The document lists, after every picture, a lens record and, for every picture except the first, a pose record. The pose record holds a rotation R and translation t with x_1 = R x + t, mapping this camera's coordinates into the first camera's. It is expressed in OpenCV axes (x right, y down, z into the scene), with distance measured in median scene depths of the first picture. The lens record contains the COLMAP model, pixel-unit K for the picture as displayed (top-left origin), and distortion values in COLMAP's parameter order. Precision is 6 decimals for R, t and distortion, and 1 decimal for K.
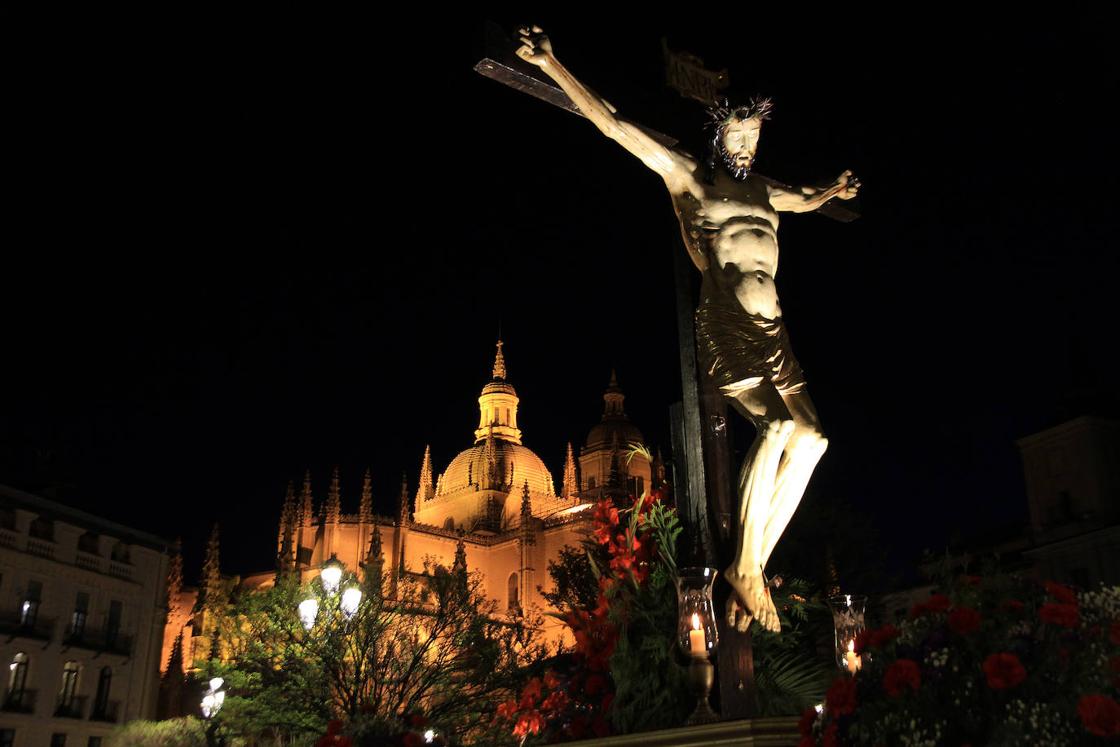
lens RADIAL K [[1144.3, 0, 548.5], [0, 1144.3, 383.7], [0, 0, 1]] dist [0.068659, 0.000000]
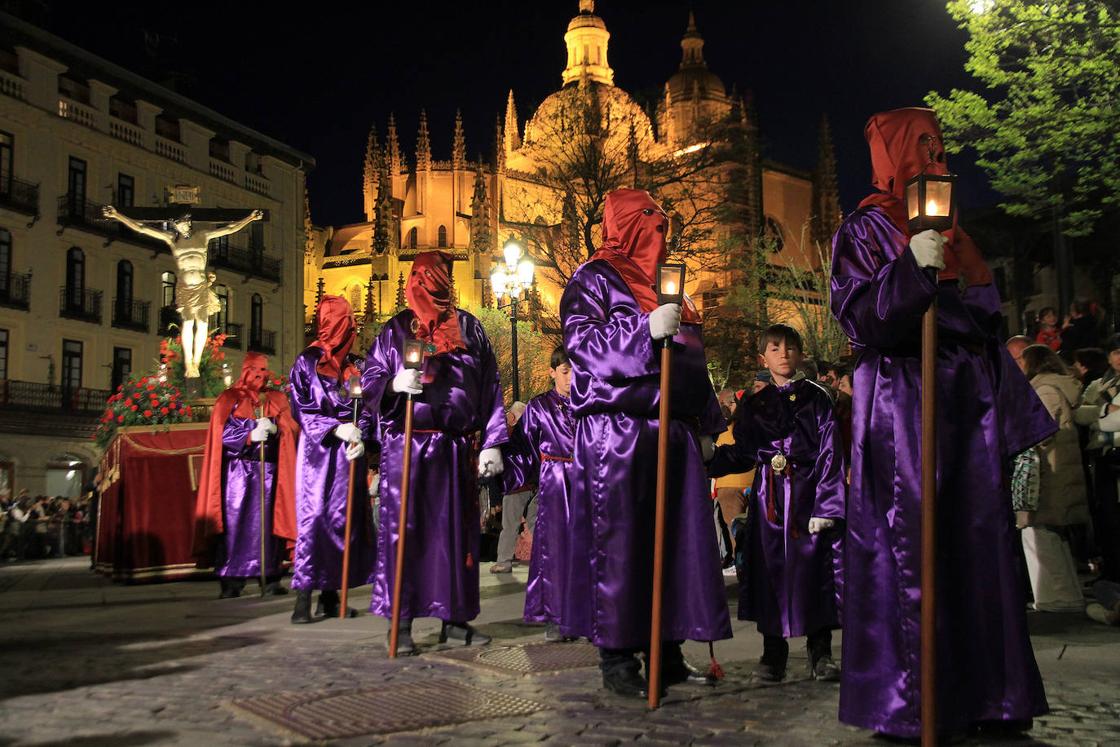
lens RADIAL K [[1144.3, 0, 567.6], [0, 1144.3, 365.8], [0, 0, 1]] dist [0.068659, 0.000000]
pose [[0.999752, -0.020247, -0.009317, -0.067104], [0.021963, 0.966082, 0.257298, 0.038043], [0.003791, -0.257439, 0.966287, 0.073538]]
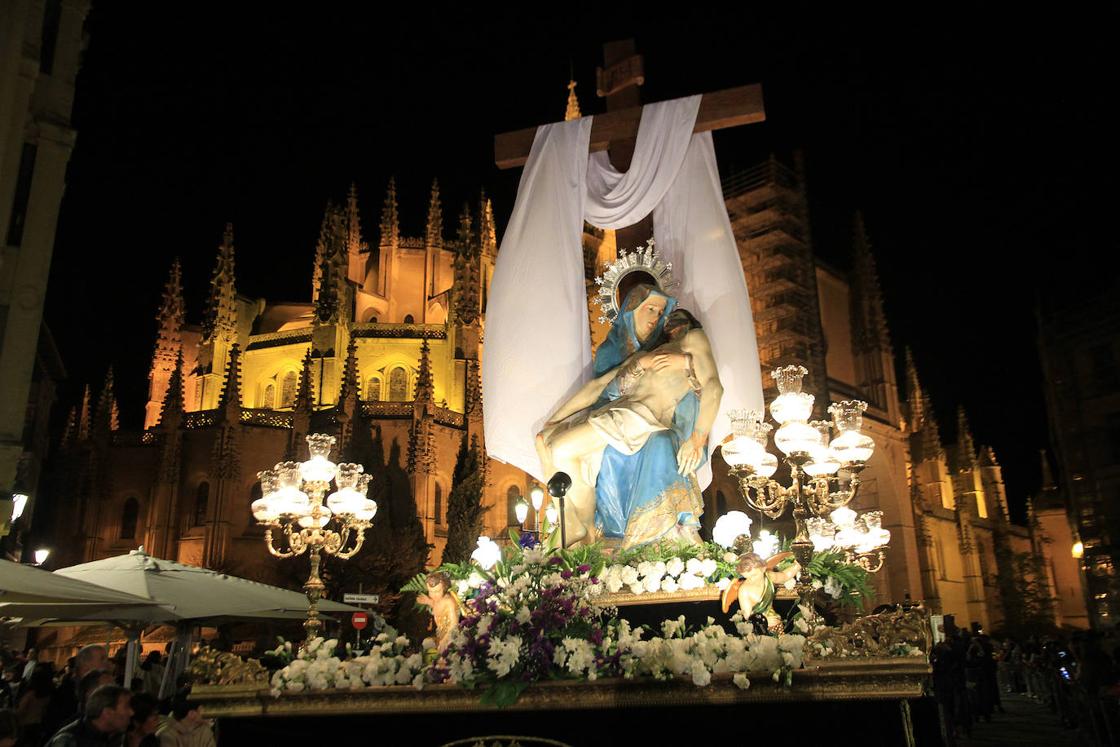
lens RADIAL K [[932.0, 0, 575.3], [0, 932.0, 379.7], [0, 0, 1]] dist [-0.049449, 0.098086]
pose [[0.996980, -0.000134, 0.077663, -0.114149], [-0.005704, 0.997172, 0.074940, 0.158318], [-0.077454, -0.075157, 0.994159, 0.388058]]
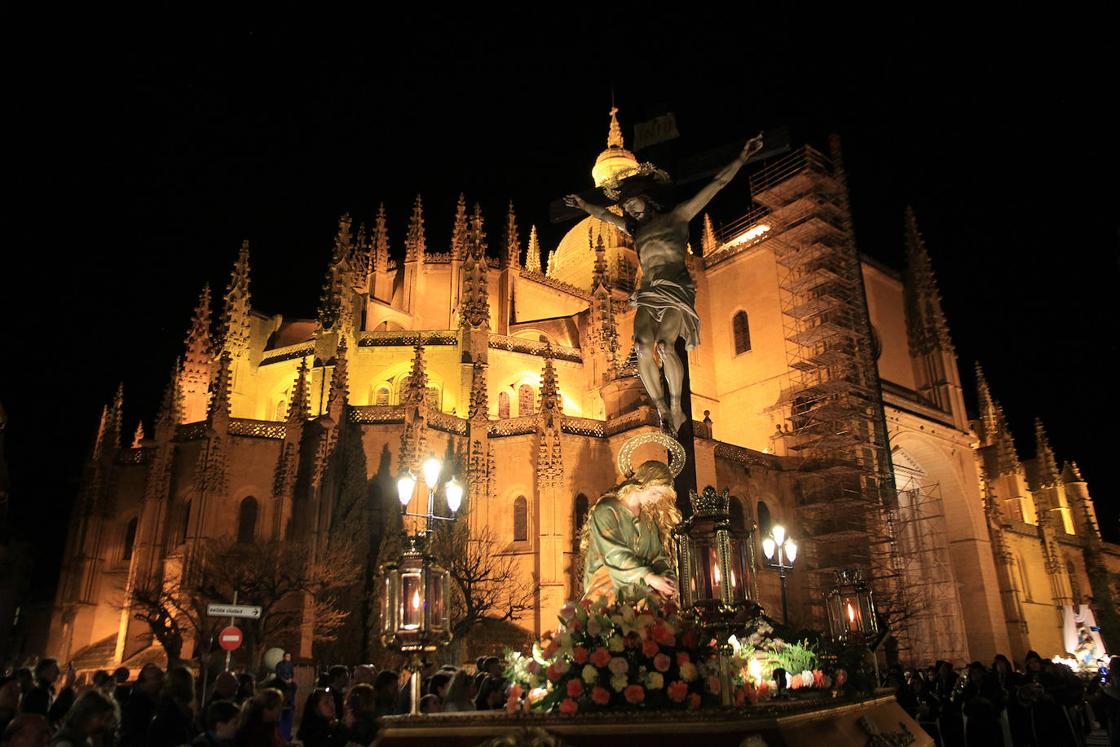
lens RADIAL K [[858.3, 0, 567.8], [0, 858.3, 371.2], [0, 0, 1]] dist [-0.072056, 0.083078]
pose [[0.998812, -0.033251, -0.035624, -0.074249], [0.033506, 0.999417, 0.006561, 0.186163], [0.035385, -0.007747, 0.999344, 0.458583]]
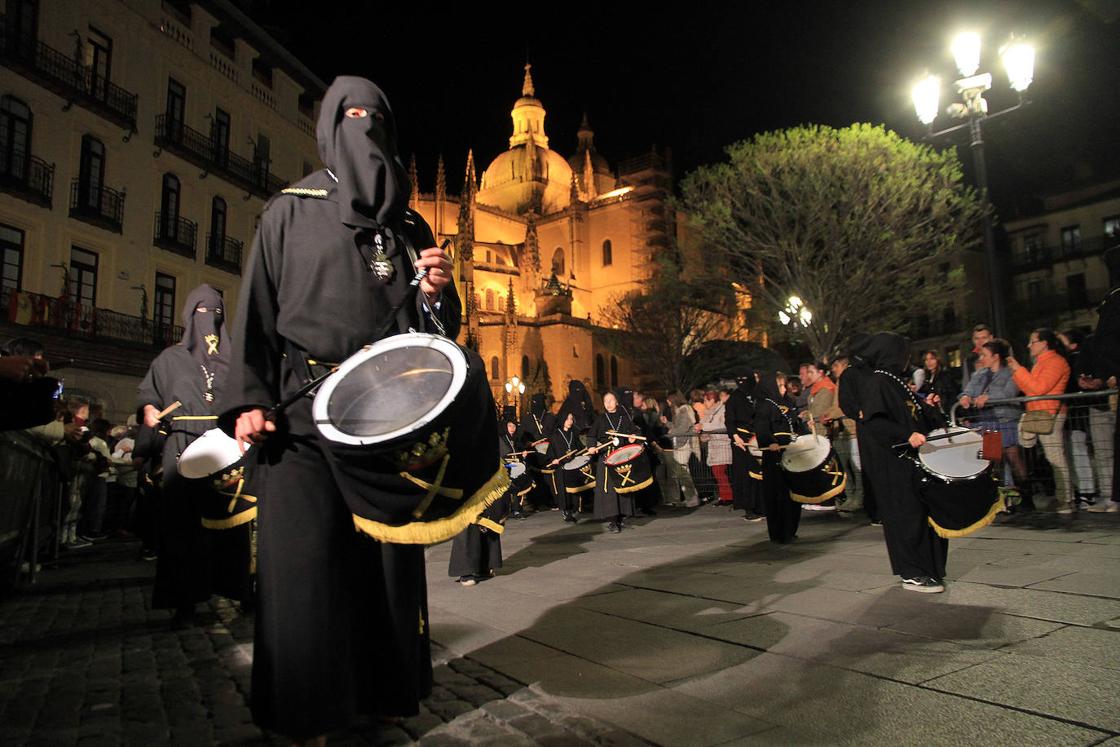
lens RADIAL K [[773.2, 0, 565.5], [0, 773.2, 358.4], [0, 0, 1]] dist [-0.093779, 0.062182]
pose [[0.991583, -0.008150, 0.129219, -0.134375], [-0.023341, 0.970415, 0.240314, 0.084962], [-0.127355, -0.241307, 0.962056, 0.188040]]
